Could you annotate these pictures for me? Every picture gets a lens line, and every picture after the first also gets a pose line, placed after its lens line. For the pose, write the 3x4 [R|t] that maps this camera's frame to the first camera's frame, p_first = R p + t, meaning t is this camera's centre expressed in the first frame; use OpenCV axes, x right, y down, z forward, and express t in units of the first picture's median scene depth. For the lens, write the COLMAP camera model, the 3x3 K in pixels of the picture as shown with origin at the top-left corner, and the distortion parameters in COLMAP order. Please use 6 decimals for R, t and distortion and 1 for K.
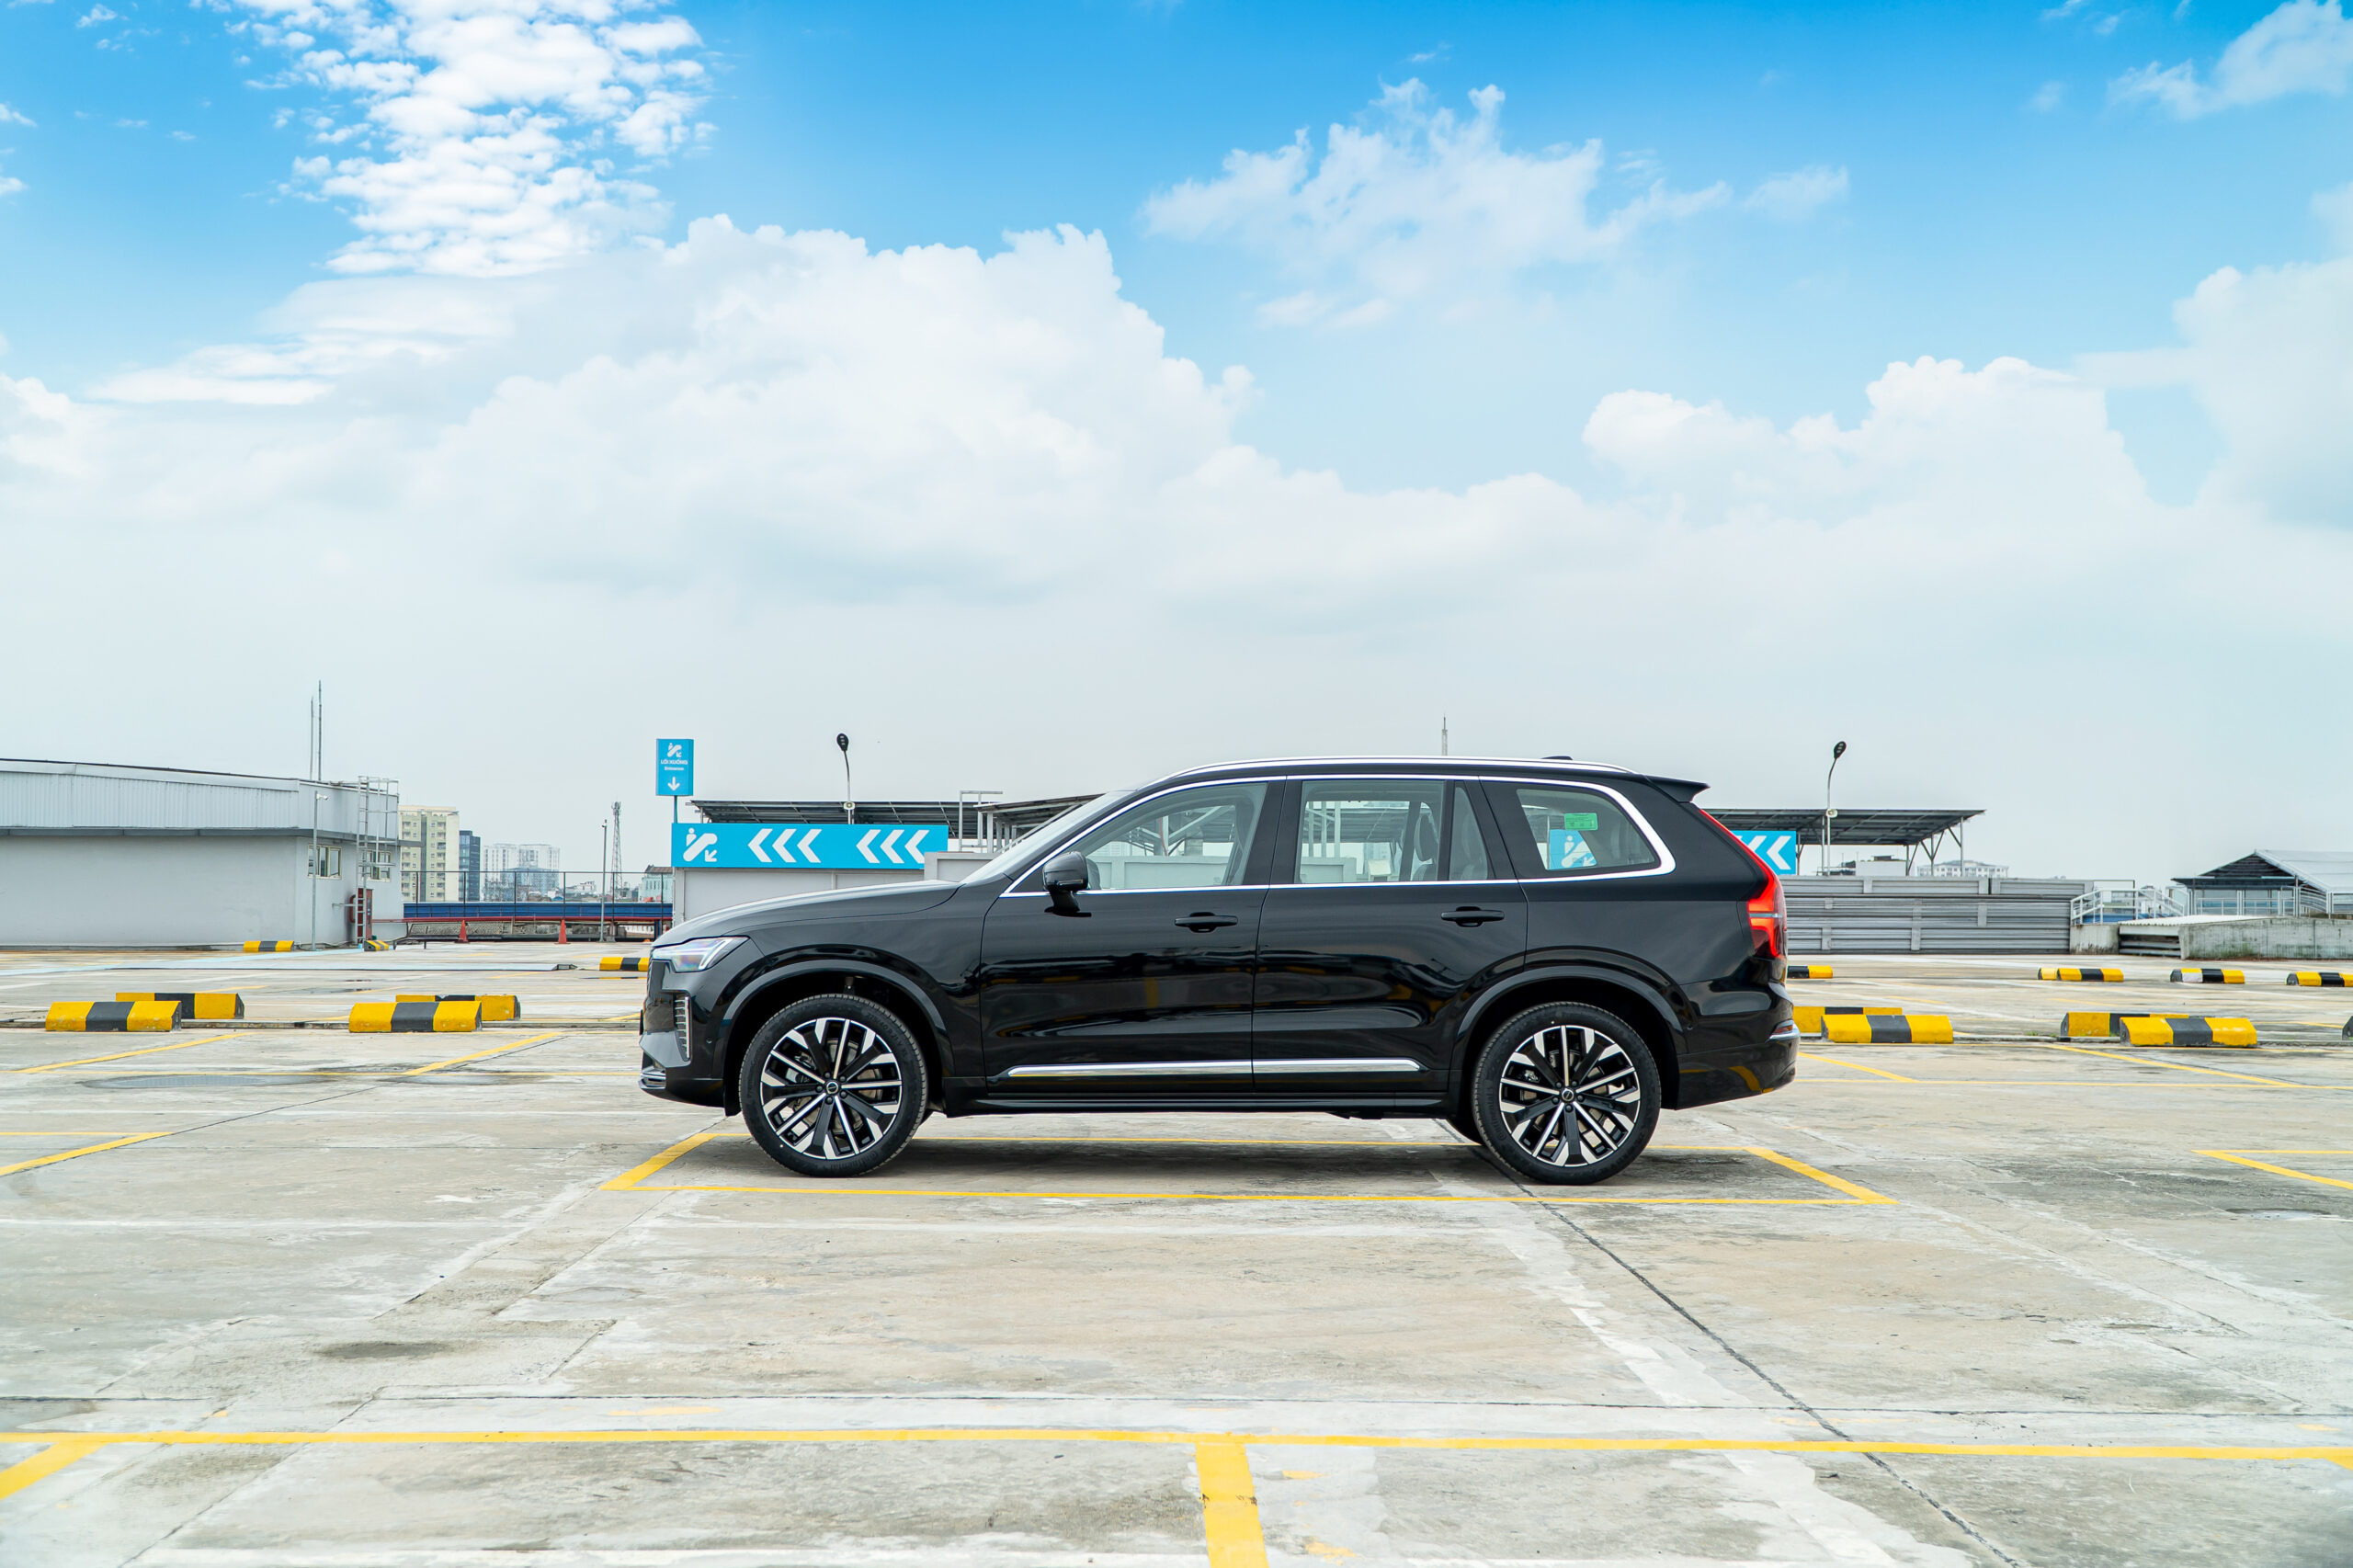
lens RADIAL K [[2688.8, 0, 1176.3], [0, 2688.8, 783.9], [0, 0, 1]] dist [0.088757, 0.000000]
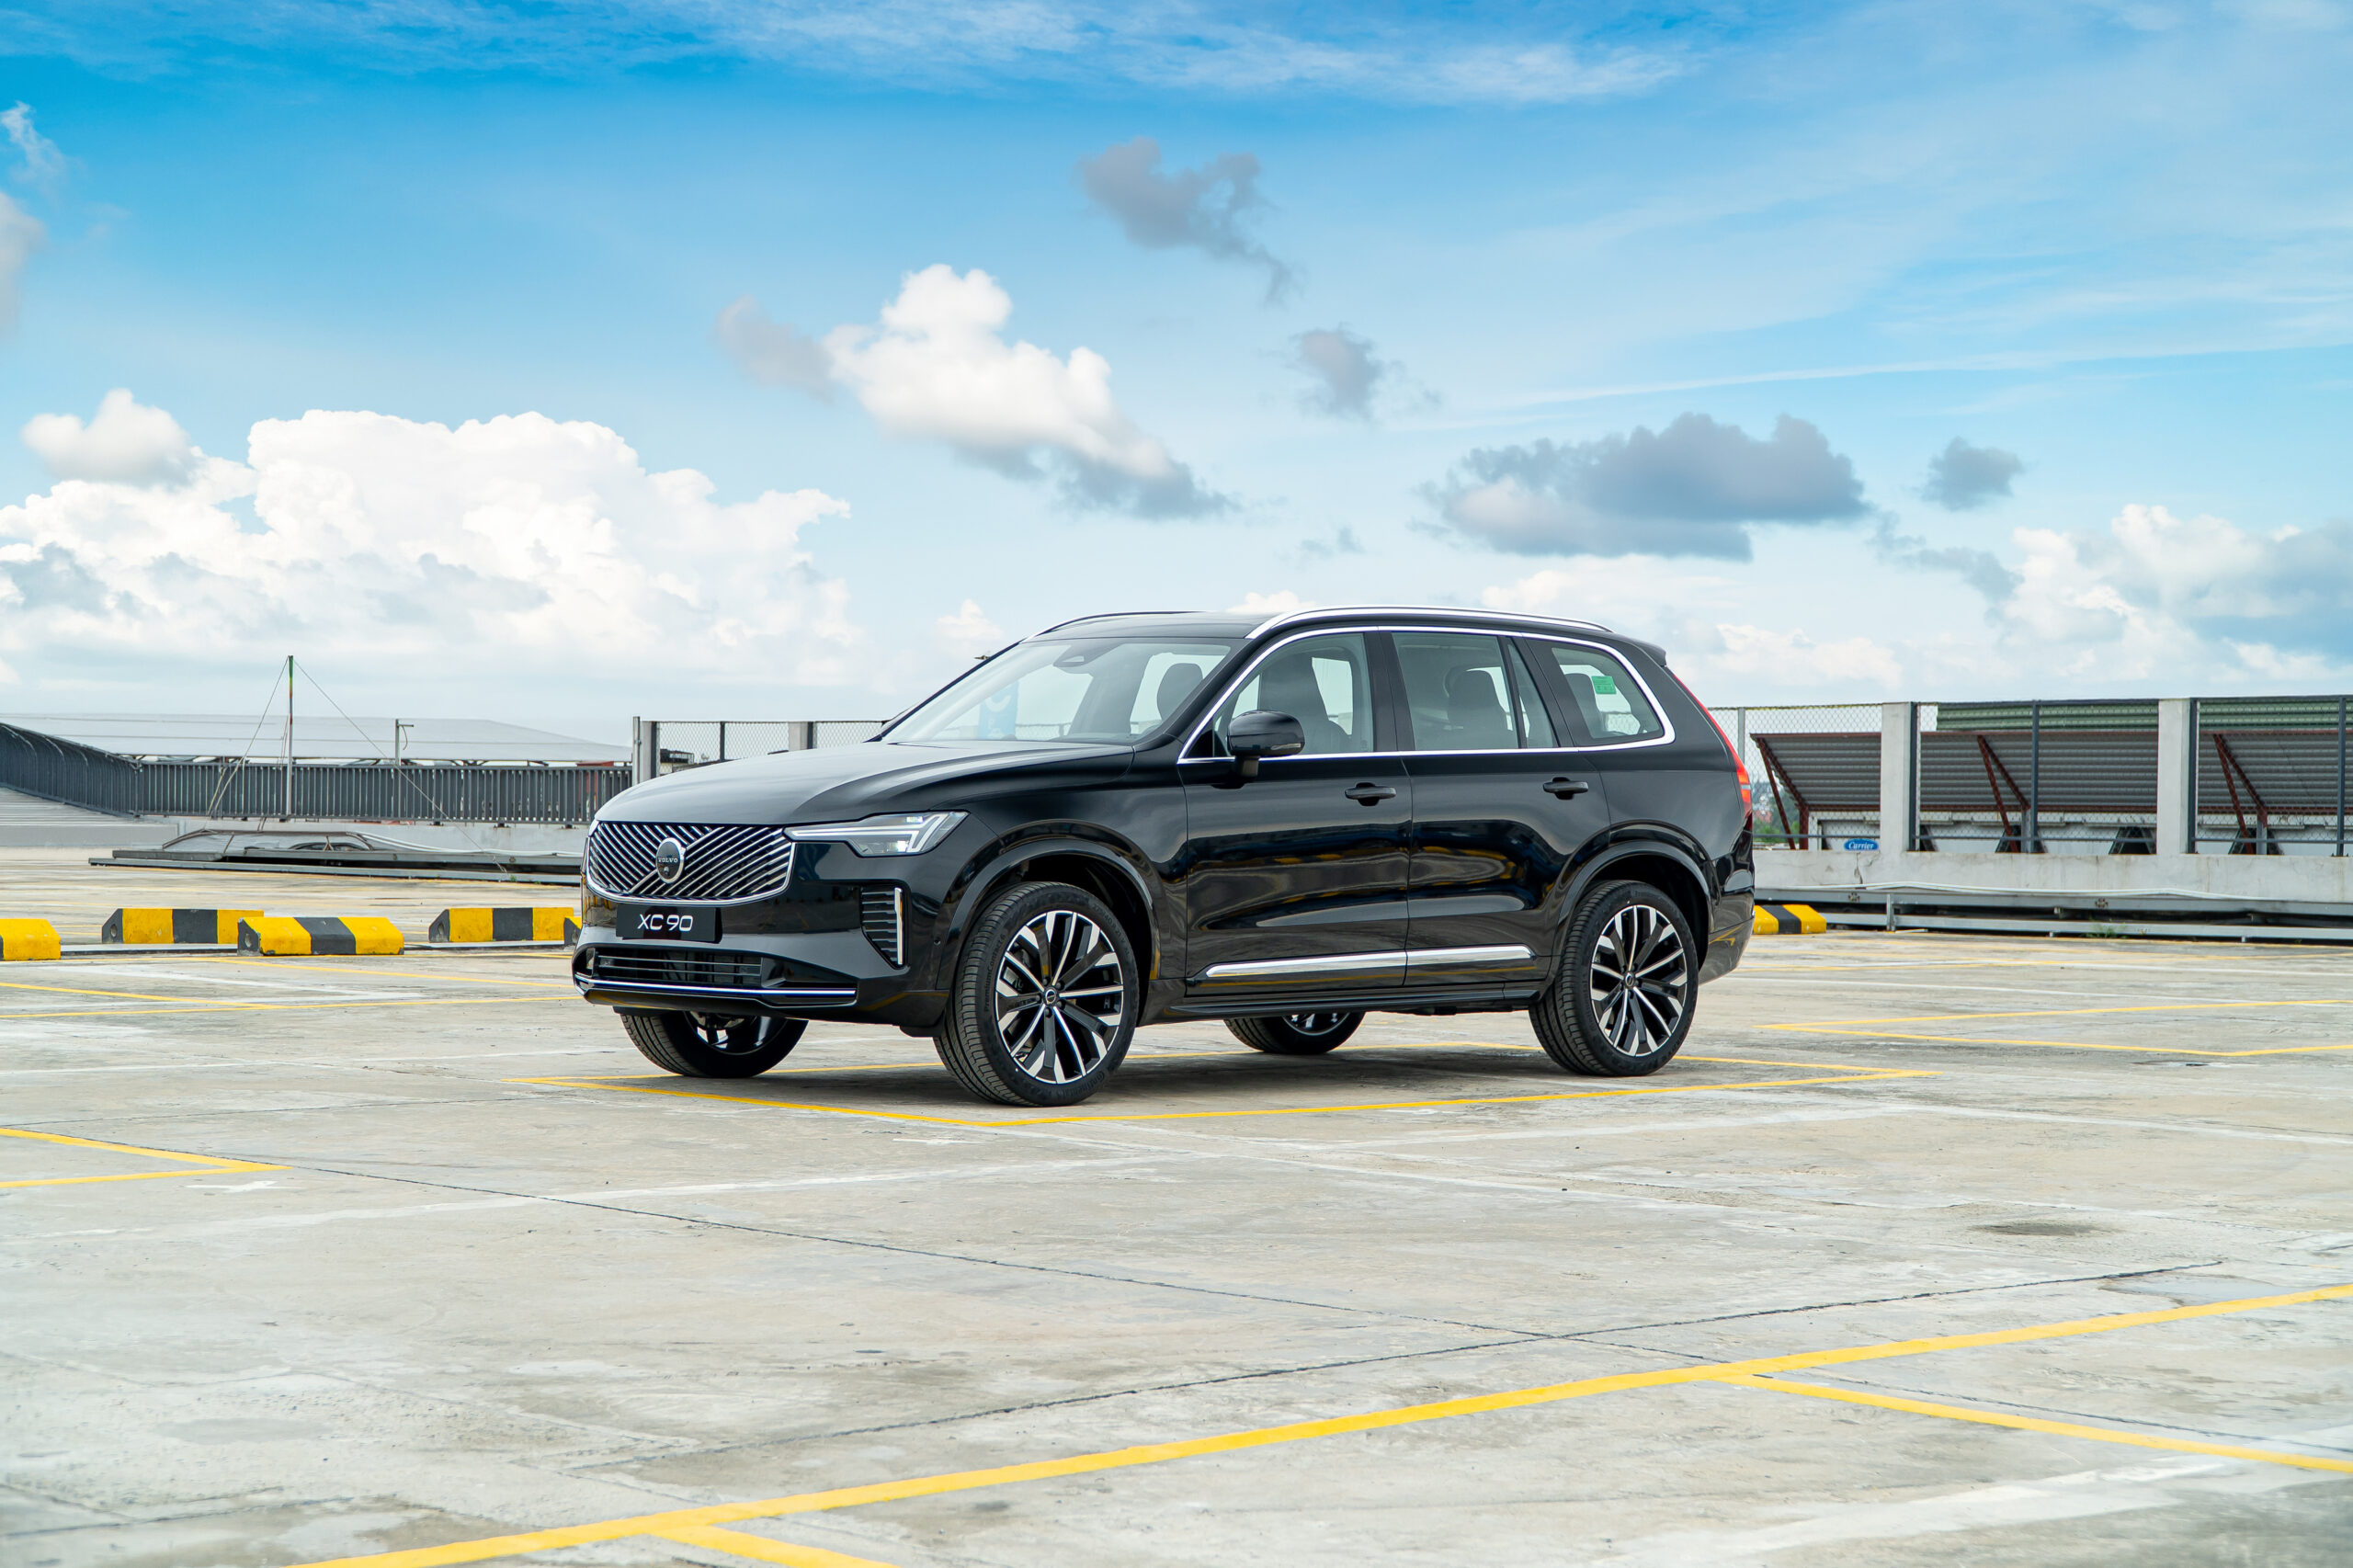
lens RADIAL K [[3761.2, 0, 1175.8], [0, 3761.2, 784.7], [0, 0, 1]] dist [-0.042105, 0.000000]
pose [[0.744061, 0.005963, 0.668085, -0.841855], [-0.037225, 0.998777, 0.032543, 0.011640], [-0.667073, -0.049084, 0.743373, 0.143846]]
